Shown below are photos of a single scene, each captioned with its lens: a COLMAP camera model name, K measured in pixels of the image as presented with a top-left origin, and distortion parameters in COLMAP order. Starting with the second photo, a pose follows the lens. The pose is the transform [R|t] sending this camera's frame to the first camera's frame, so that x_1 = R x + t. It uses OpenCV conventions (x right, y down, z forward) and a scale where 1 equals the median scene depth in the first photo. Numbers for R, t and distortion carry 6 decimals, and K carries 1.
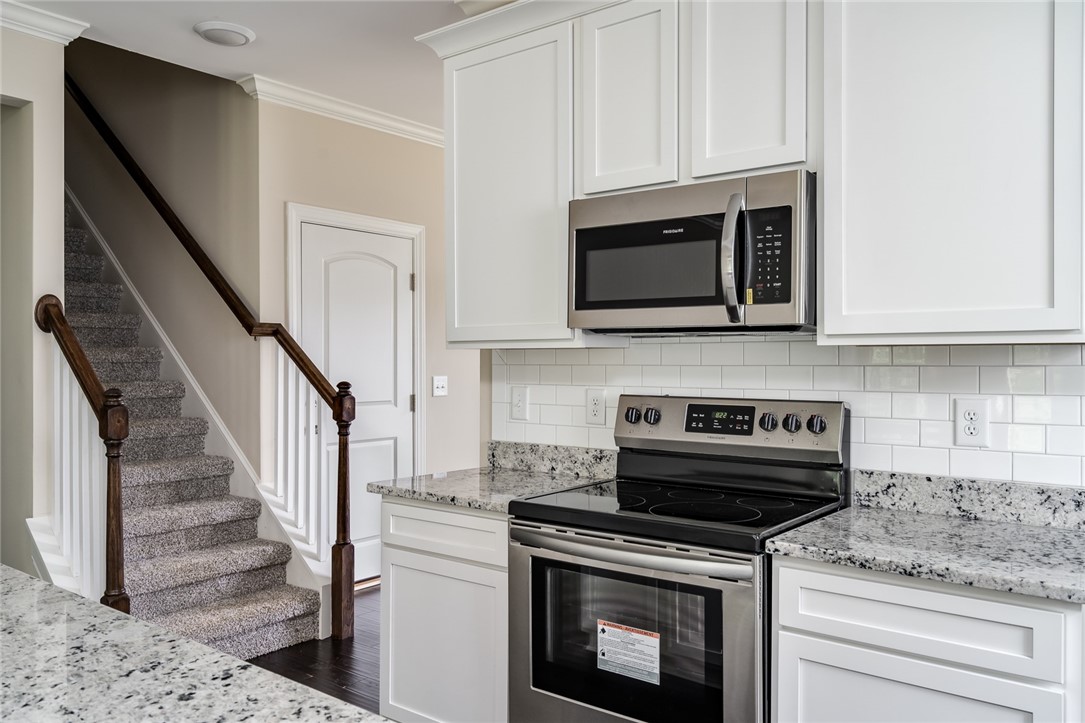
lens RADIAL K [[839.8, 0, 537.8], [0, 839.8, 361.3], [0, 0, 1]] dist [0.010506, 0.003171]
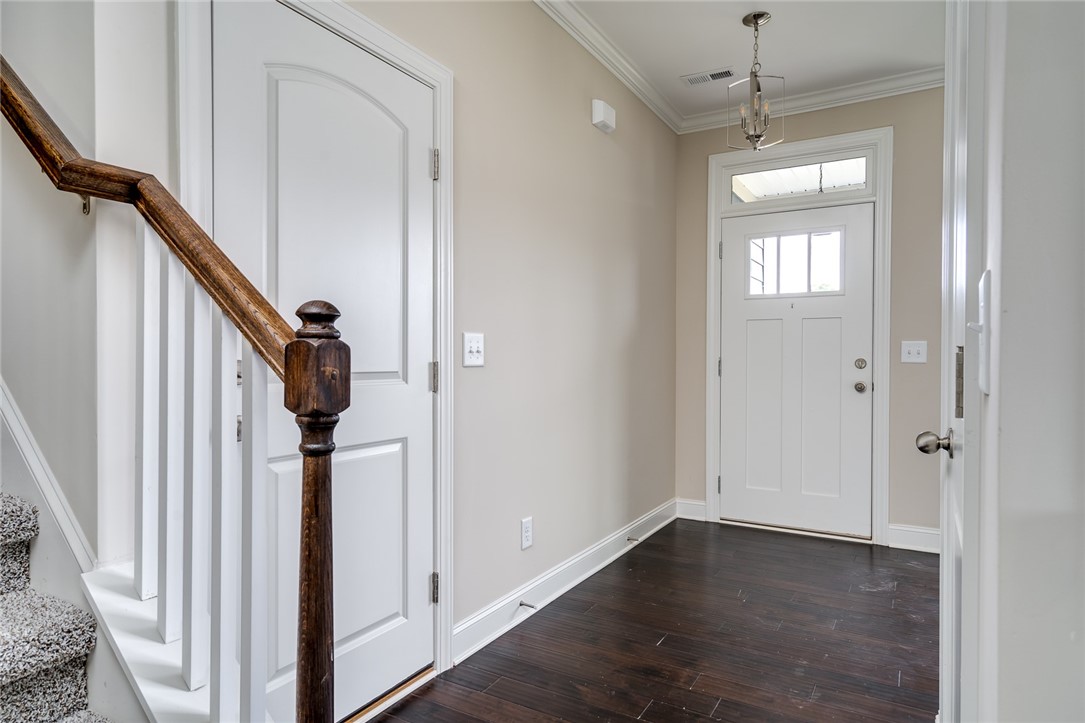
lens RADIAL K [[639.8, 0, 537.1], [0, 639.8, 359.9], [0, 0, 1]] dist [0.008498, 0.000757]
pose [[0.990966, 0.002542, 0.134093, -0.164449], [-0.002566, 0.999997, 0.000007, 0.045600], [-0.134092, -0.000351, 0.990969, 0.673906]]
